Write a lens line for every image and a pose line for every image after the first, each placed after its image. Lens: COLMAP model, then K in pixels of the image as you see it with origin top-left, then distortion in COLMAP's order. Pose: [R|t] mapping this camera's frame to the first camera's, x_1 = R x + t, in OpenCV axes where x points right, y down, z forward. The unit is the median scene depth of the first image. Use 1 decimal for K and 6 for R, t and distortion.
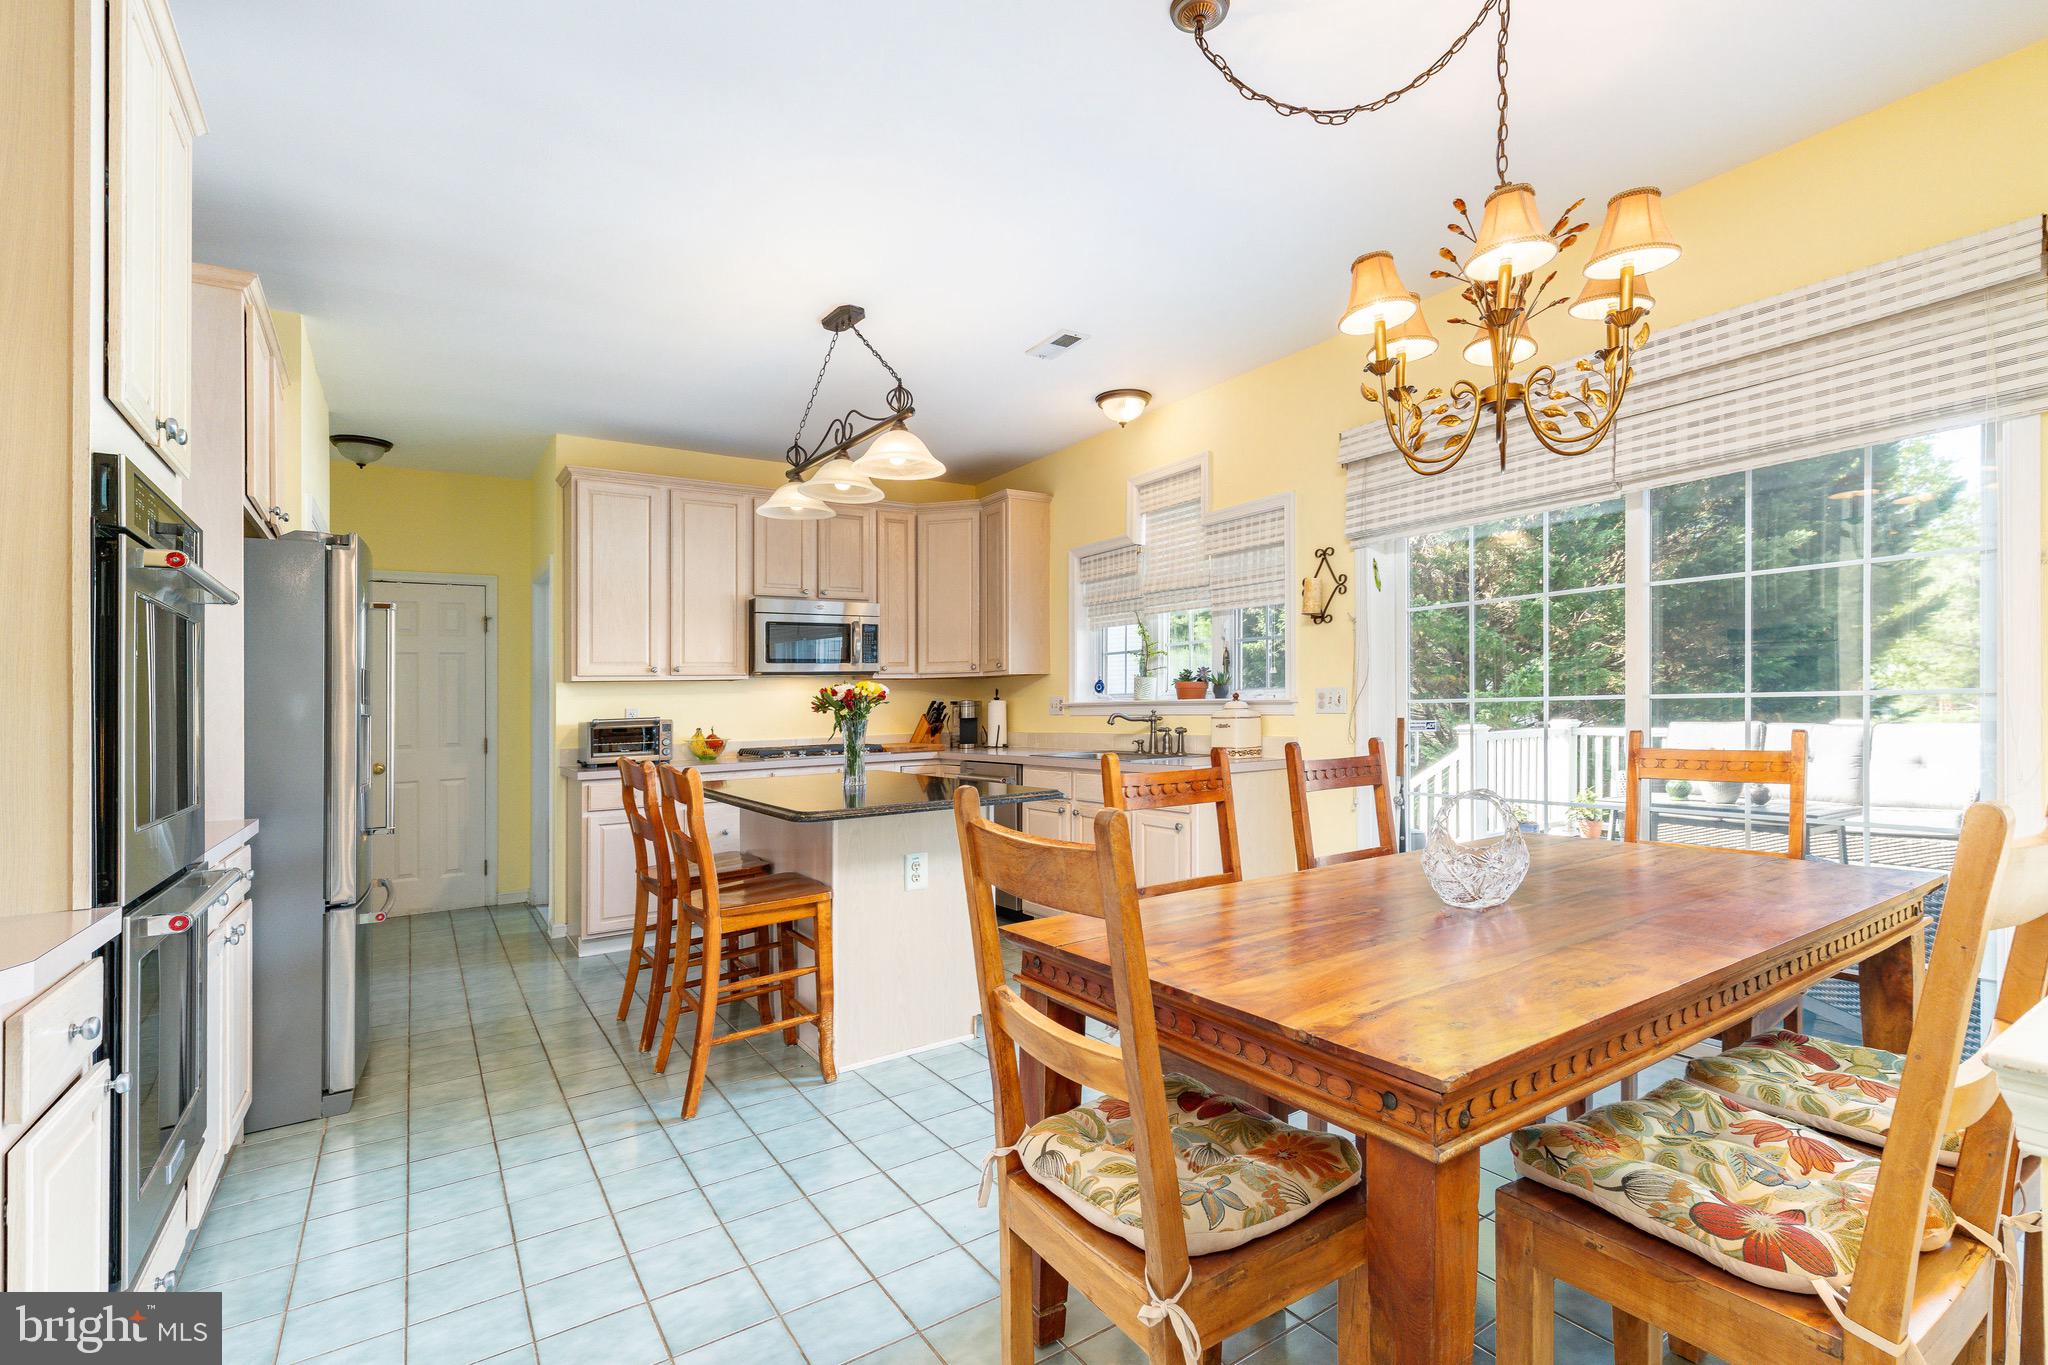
lens RADIAL K [[911.5, 0, 1047.3], [0, 911.5, 678.1], [0, 0, 1]] dist [0.002068, 0.000185]
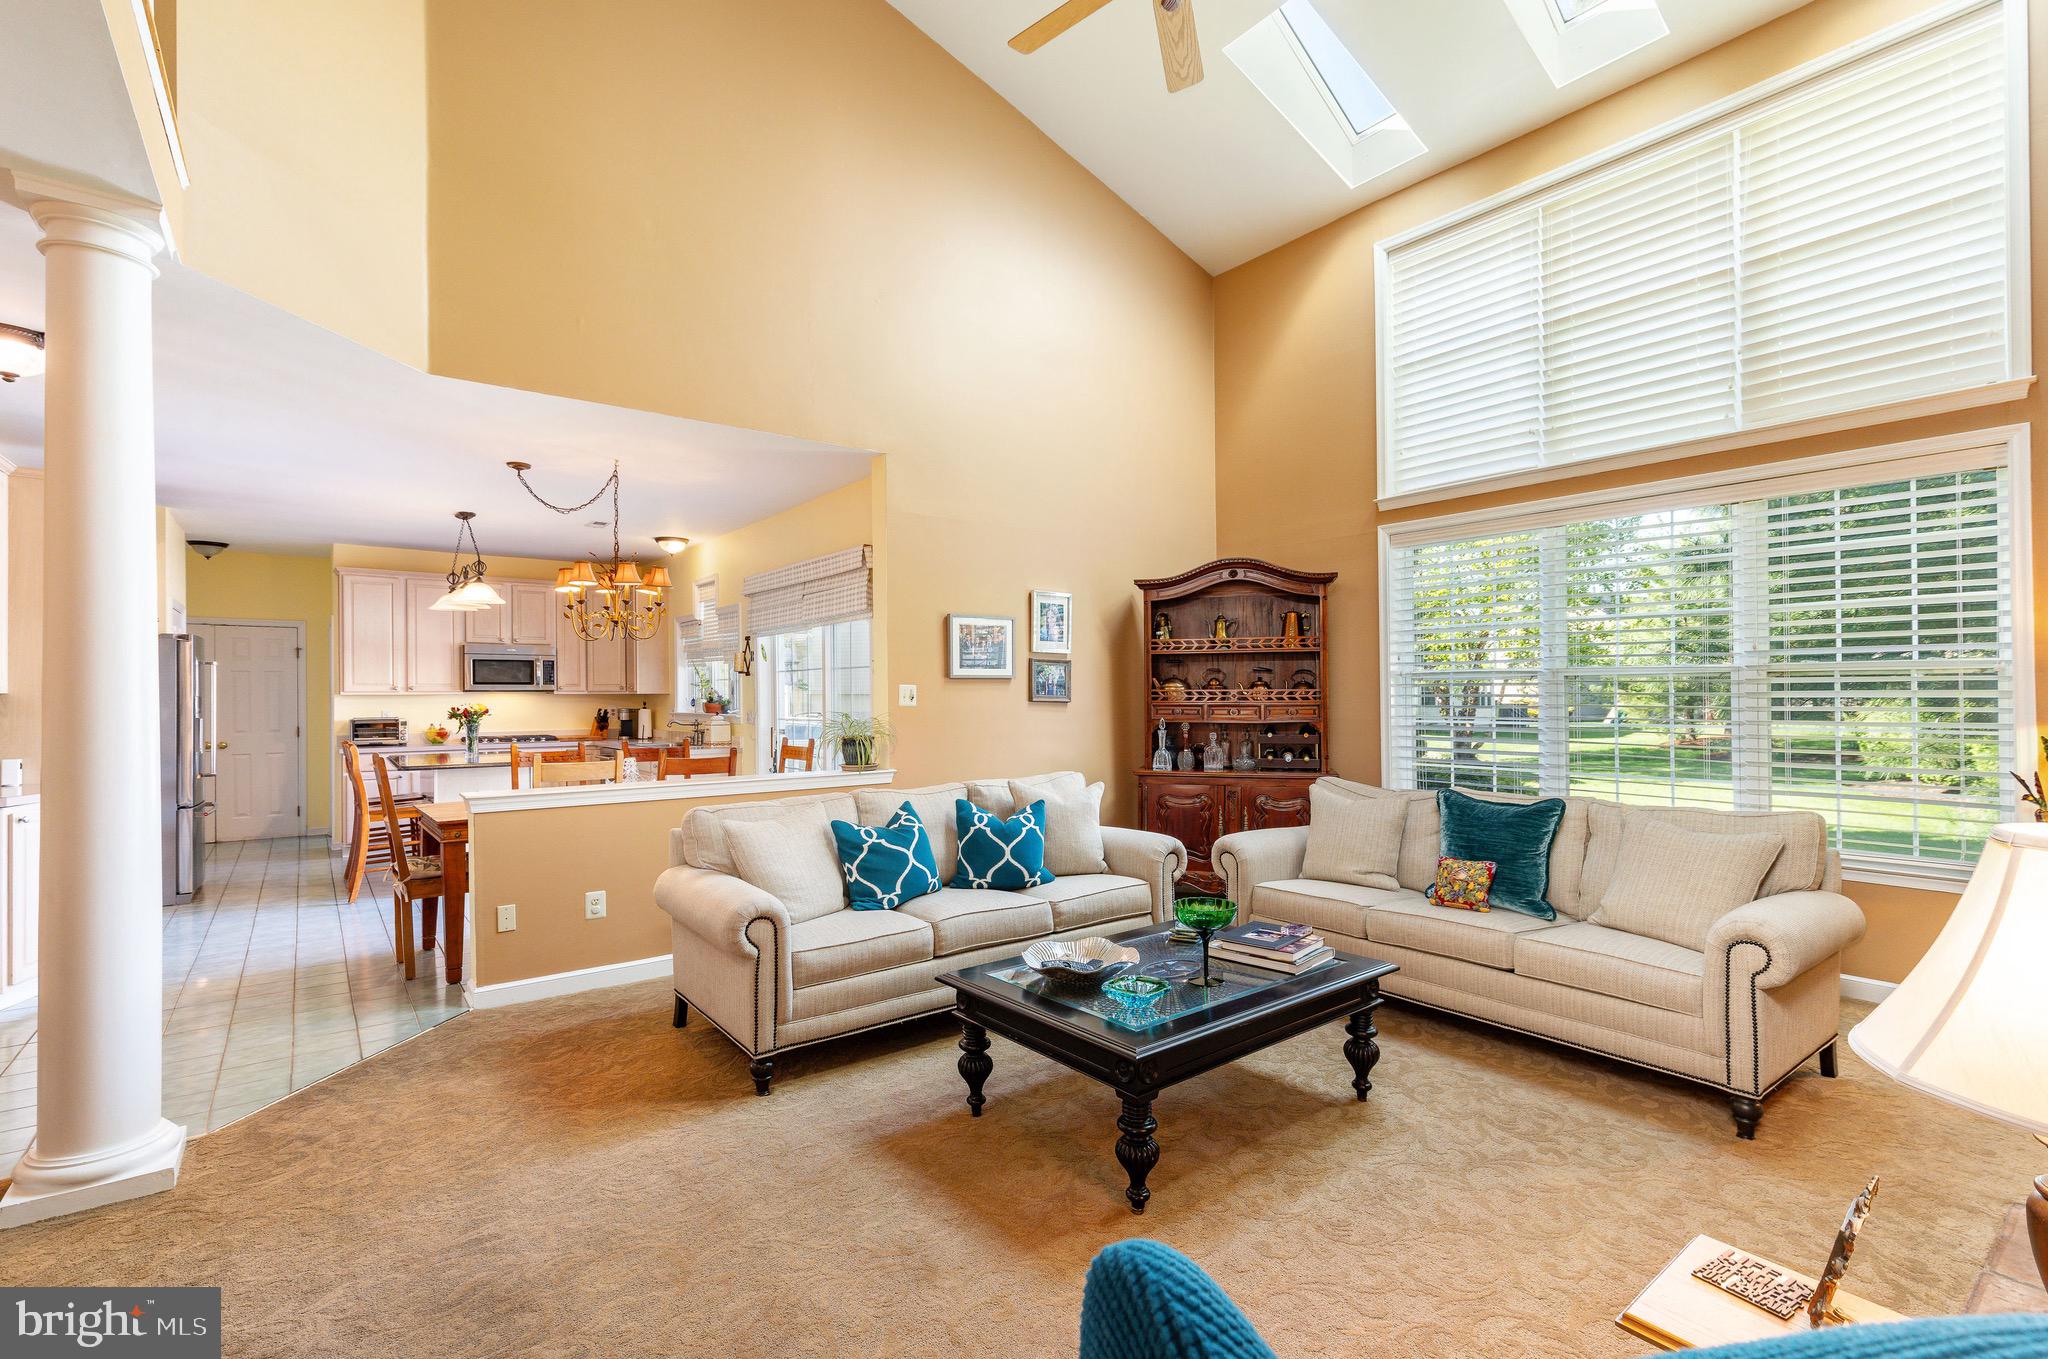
lens RADIAL K [[911.5, 0, 1030.5], [0, 911.5, 704.3], [0, 0, 1]] dist [0.002068, 0.000185]
pose [[0.997667, 0.021860, 0.064673, 0.601674], [-0.024094, 0.999133, 0.033963, -0.063208], [-0.063874, -0.035442, 0.997328, -0.713295]]
